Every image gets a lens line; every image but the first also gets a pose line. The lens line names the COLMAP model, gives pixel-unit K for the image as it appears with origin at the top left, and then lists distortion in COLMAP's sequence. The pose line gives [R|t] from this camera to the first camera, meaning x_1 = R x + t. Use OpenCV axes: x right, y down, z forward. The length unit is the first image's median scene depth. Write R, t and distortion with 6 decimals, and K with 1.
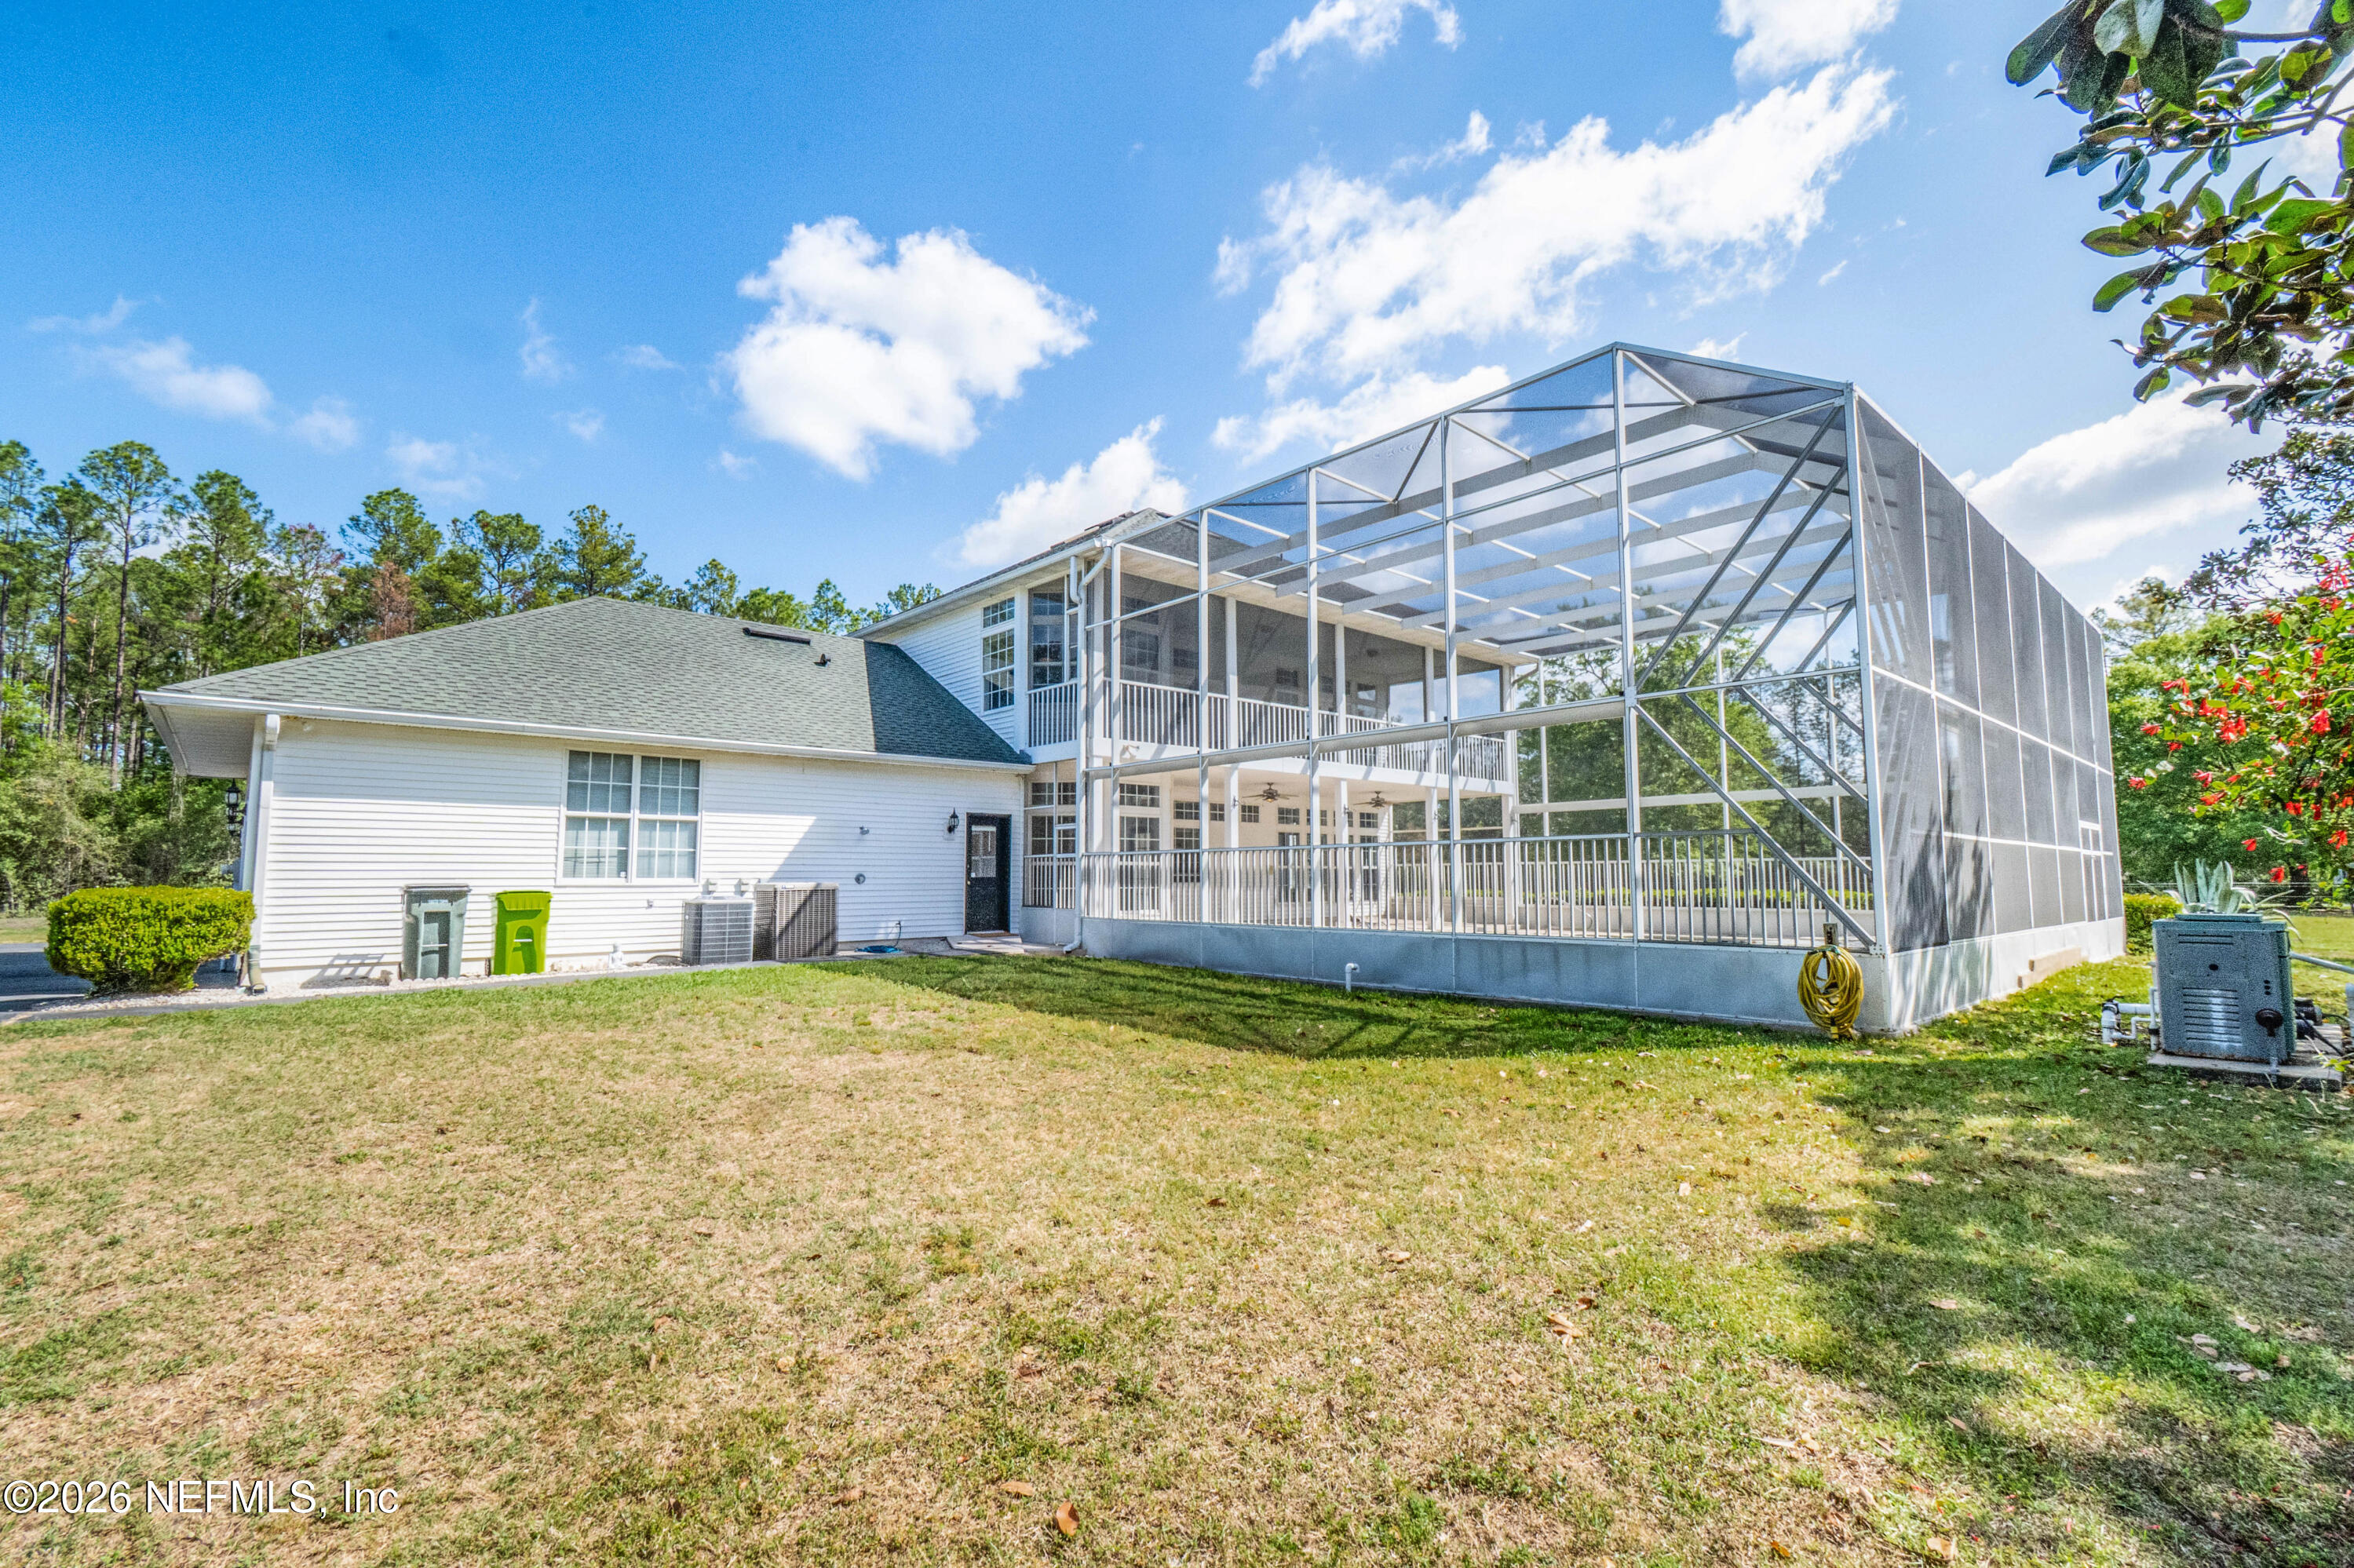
lens RADIAL K [[1059.0, 0, 1178.9], [0, 1059.0, 787.7], [0, 0, 1]] dist [-0.000110, -0.000022]
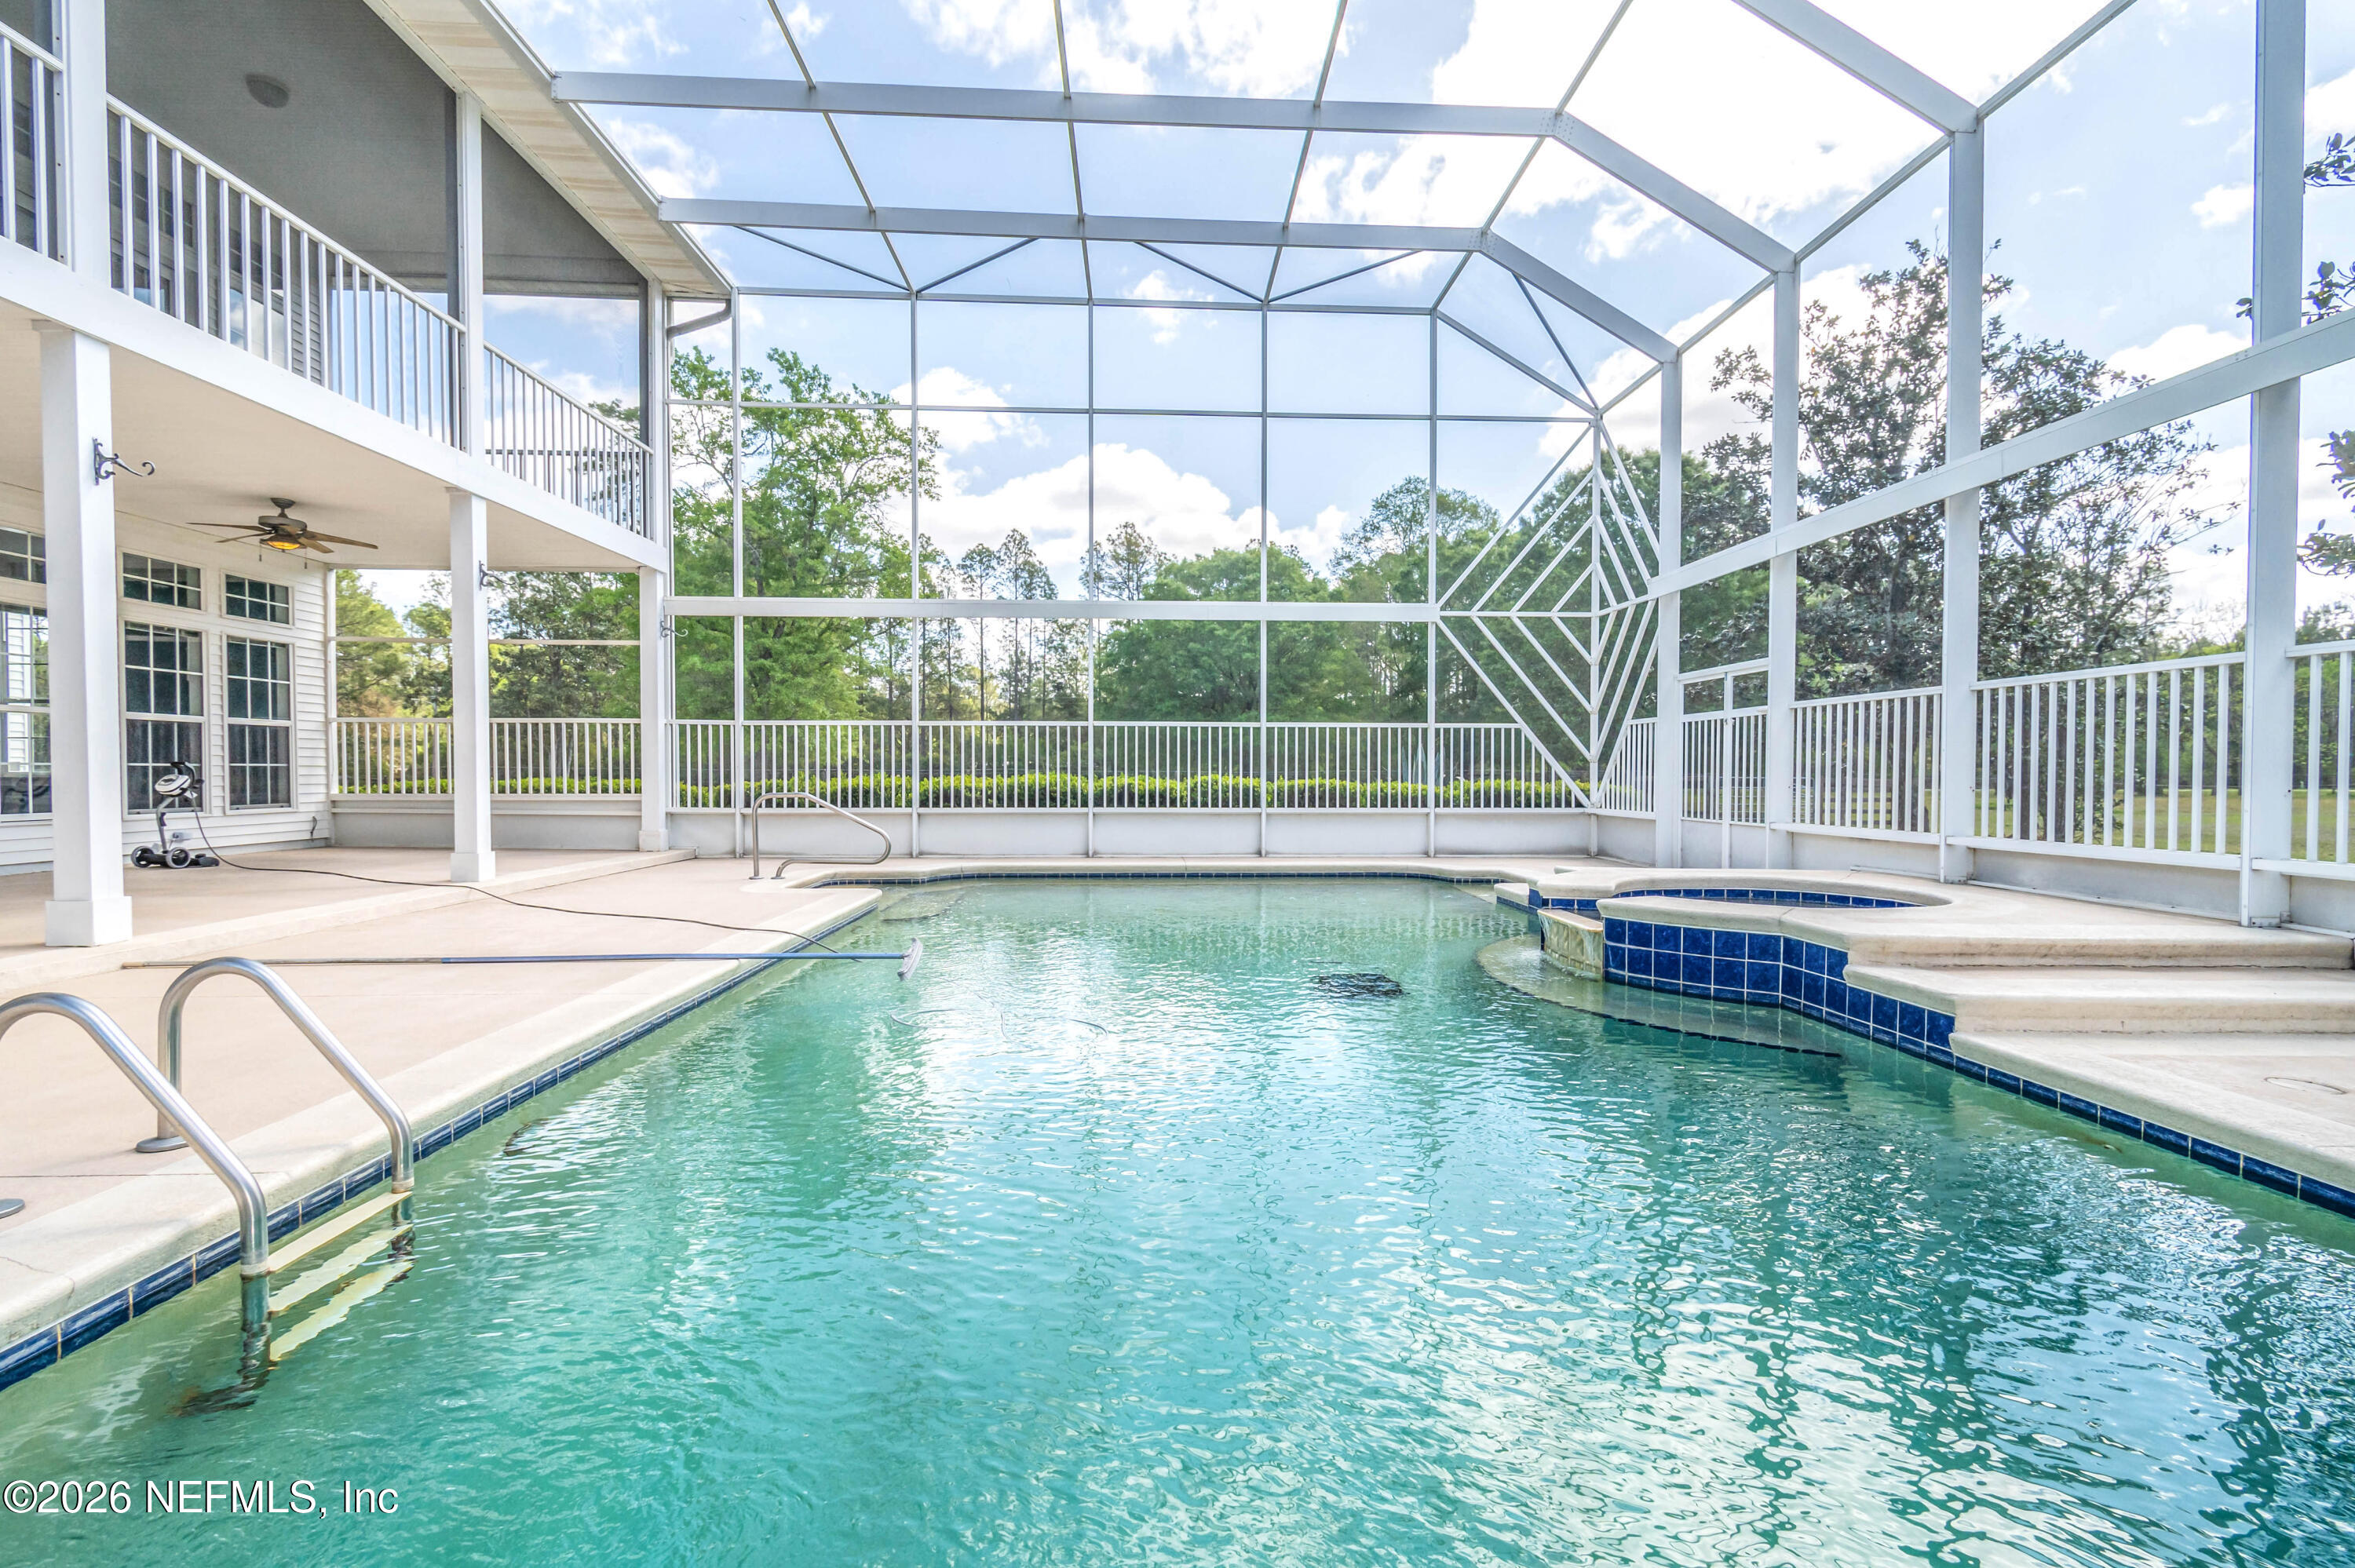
lens RADIAL K [[1059.4, 0, 1180.9], [0, 1059.4, 786.6], [0, 0, 1]] dist [-0.000110, -0.000022]
pose [[0.630826, -0.012834, 0.775818, 0.094716], [-0.067829, 0.995123, 0.071615, 0.047568], [-0.772954, -0.097800, 0.626879, 0.512871]]
